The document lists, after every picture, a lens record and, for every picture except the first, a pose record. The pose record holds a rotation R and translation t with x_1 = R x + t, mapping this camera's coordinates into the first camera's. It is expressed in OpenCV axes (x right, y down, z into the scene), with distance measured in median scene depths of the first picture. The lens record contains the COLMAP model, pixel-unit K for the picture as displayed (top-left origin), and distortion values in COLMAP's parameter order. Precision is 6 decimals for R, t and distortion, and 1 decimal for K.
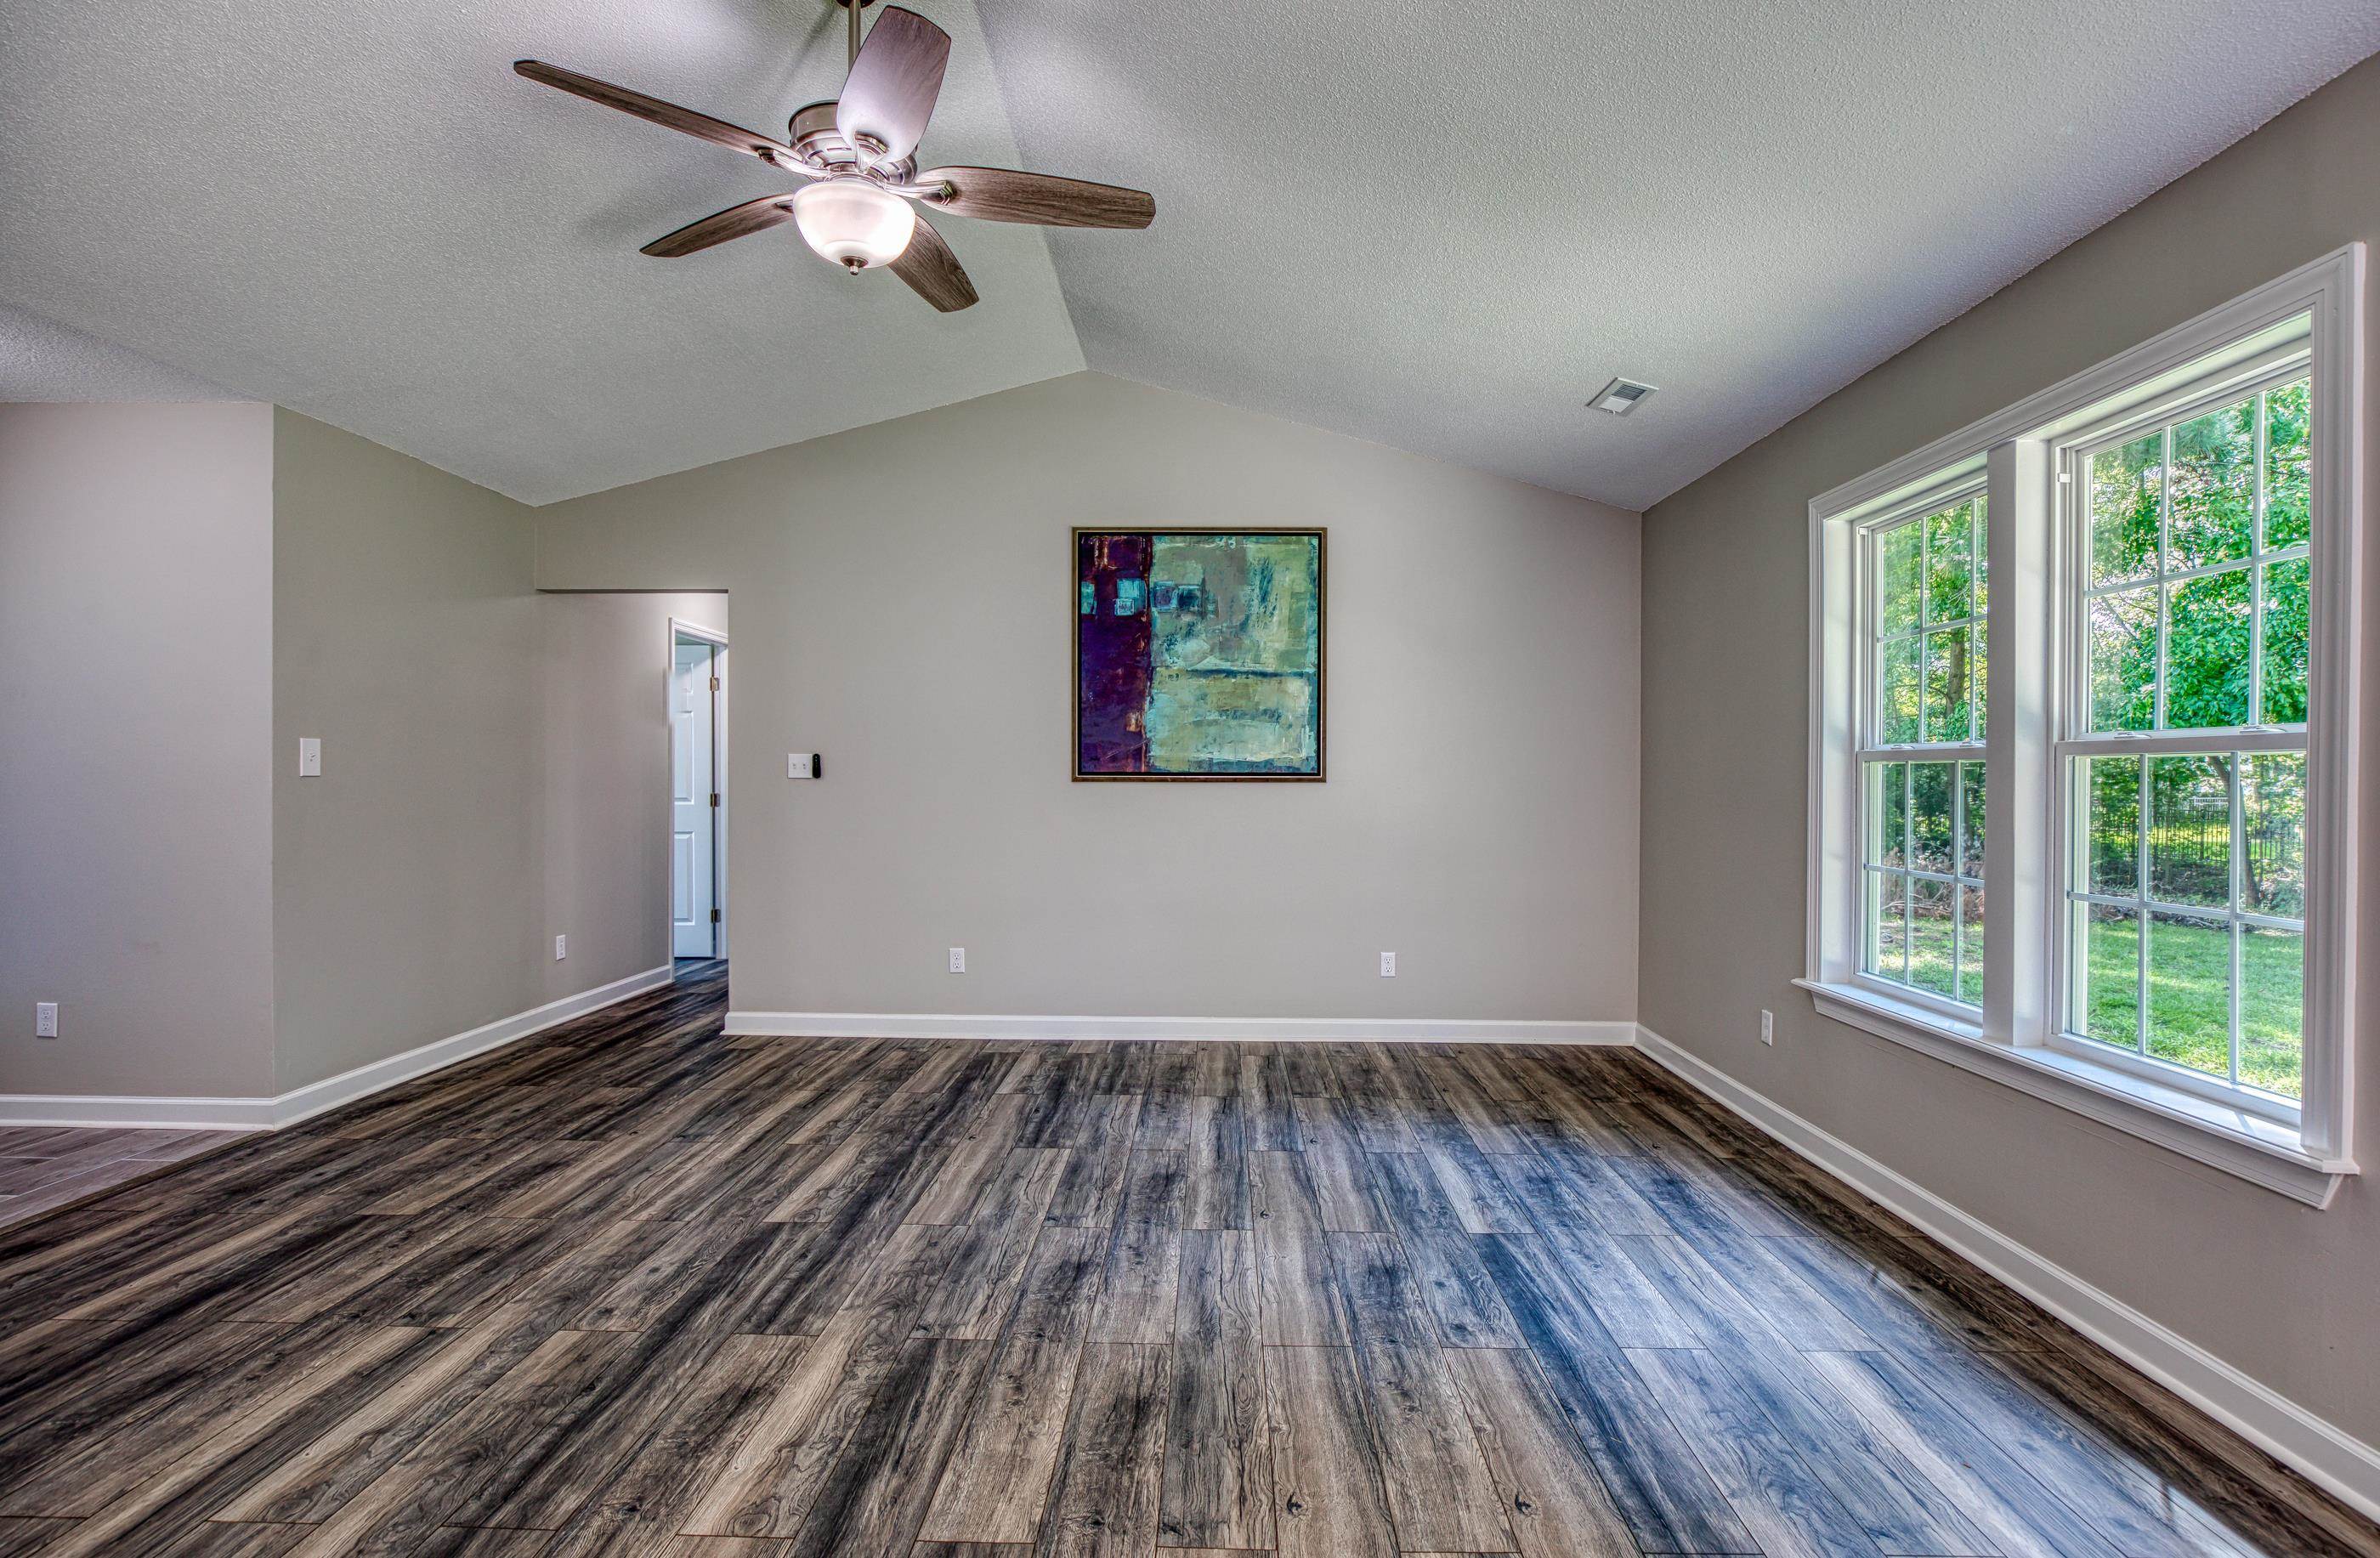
lens RADIAL K [[1147.7, 0, 1204.7], [0, 1147.7, 786.7], [0, 0, 1]] dist [-0.022580, 0.005726]
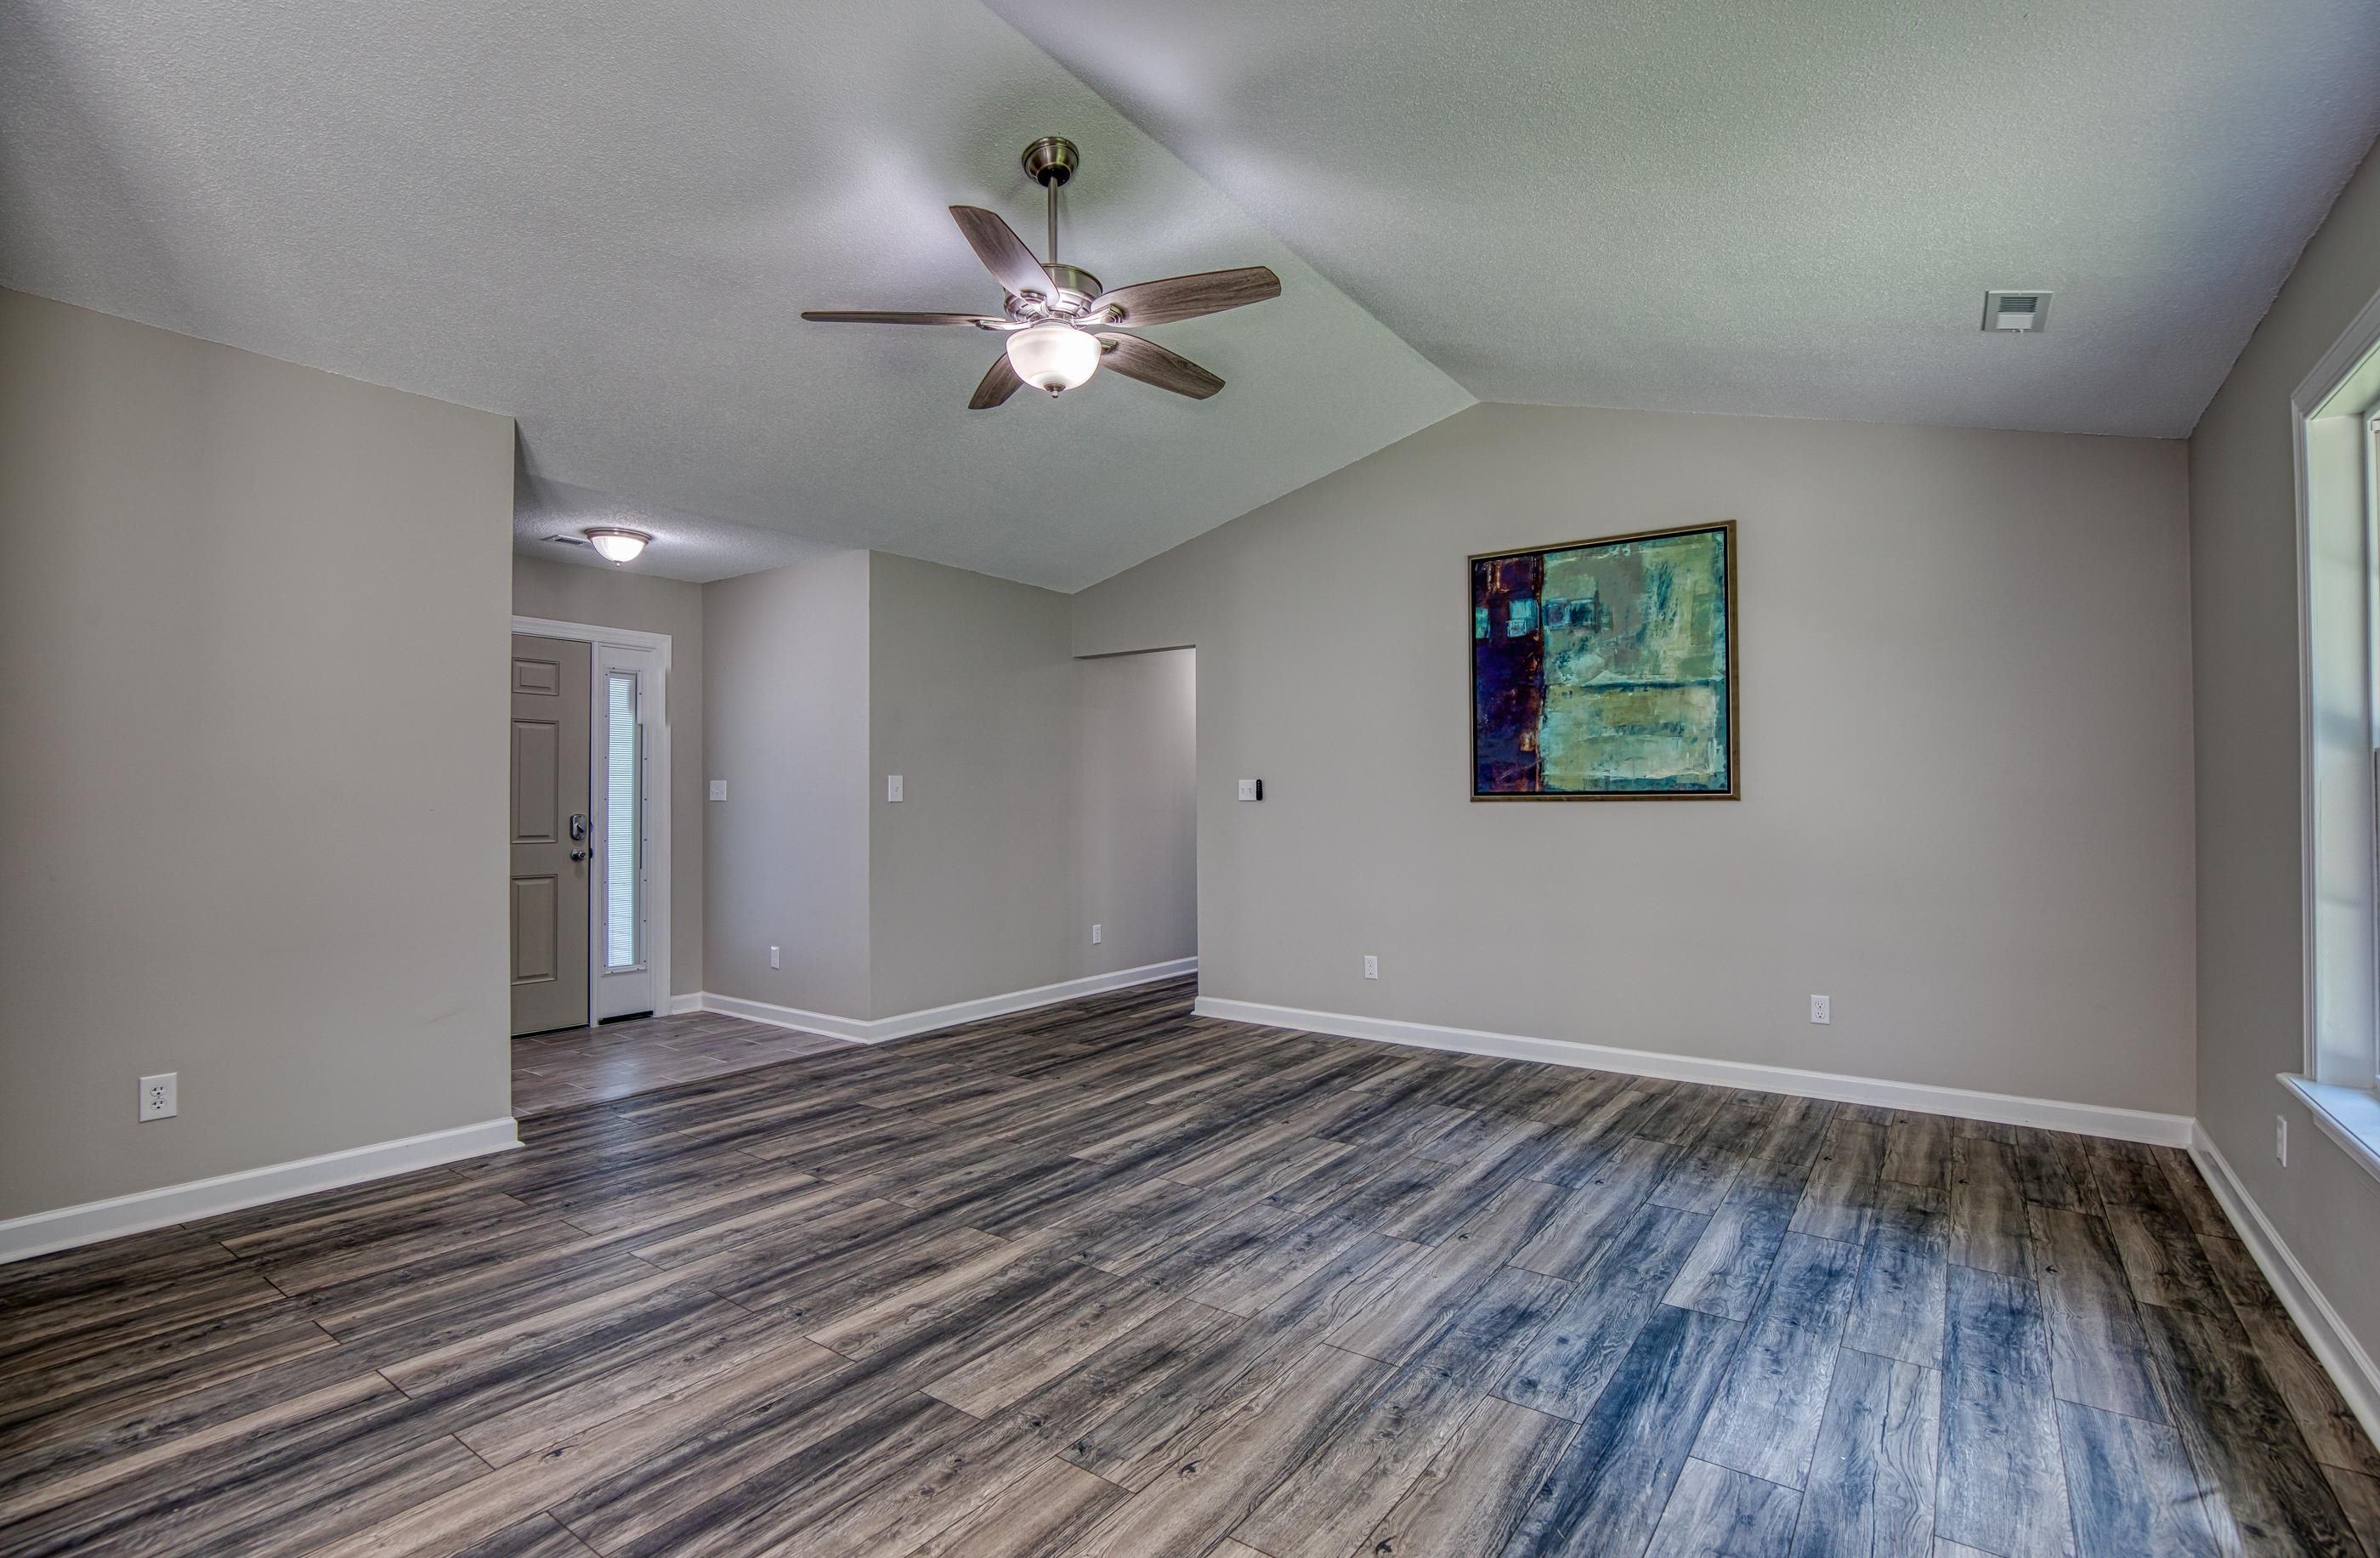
lens RADIAL K [[1097.4, 0, 1203.0], [0, 1097.4, 789.2], [0, 0, 1]] dist [-0.023891, 0.002026]
pose [[0.825542, -0.014035, -0.564167, 0.339049], [0.003922, 0.999809, -0.019134, 0.003014], [0.564328, 0.013583, 0.825439, 0.072640]]
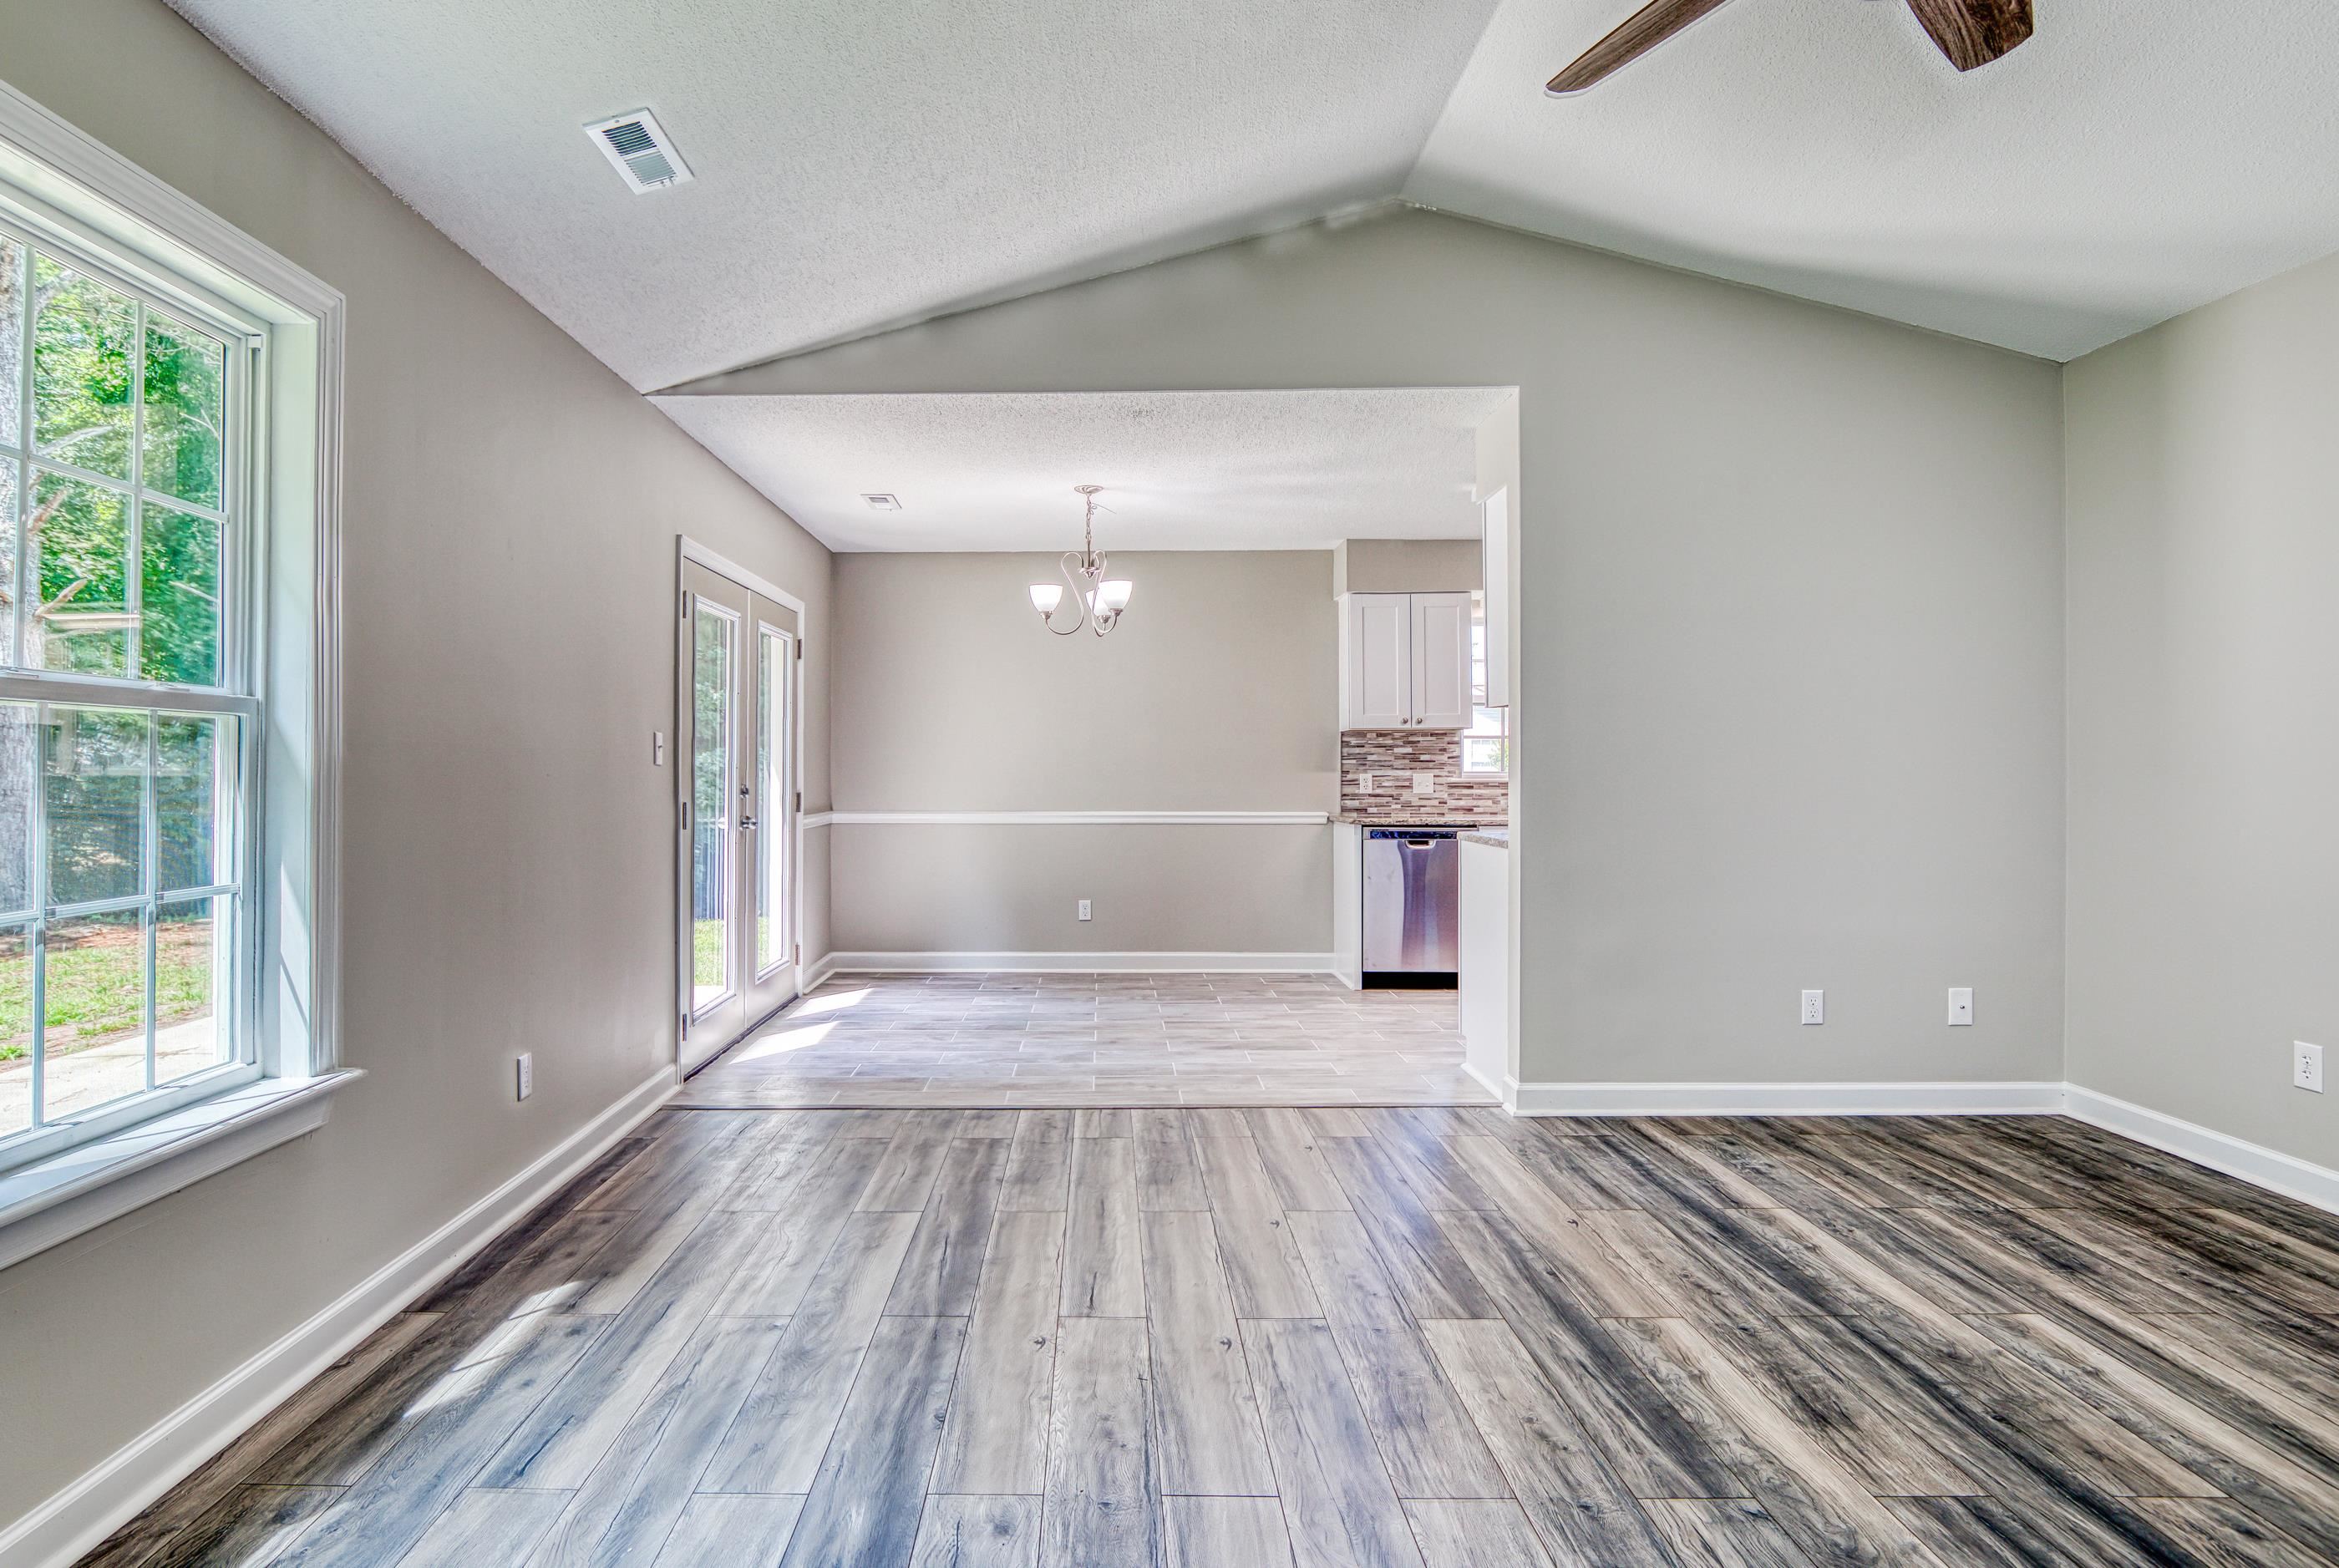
lens RADIAL K [[1254.5, 0, 1082.2], [0, 1254.5, 687.4], [0, 0, 1]] dist [-0.024165, 0.007401]
pose [[-0.999976, -0.006412, 0.002754, 0.117071], [-0.006566, 0.998182, -0.059918, 0.003152], [-0.002364, -0.059935, -0.998199, 1.188633]]
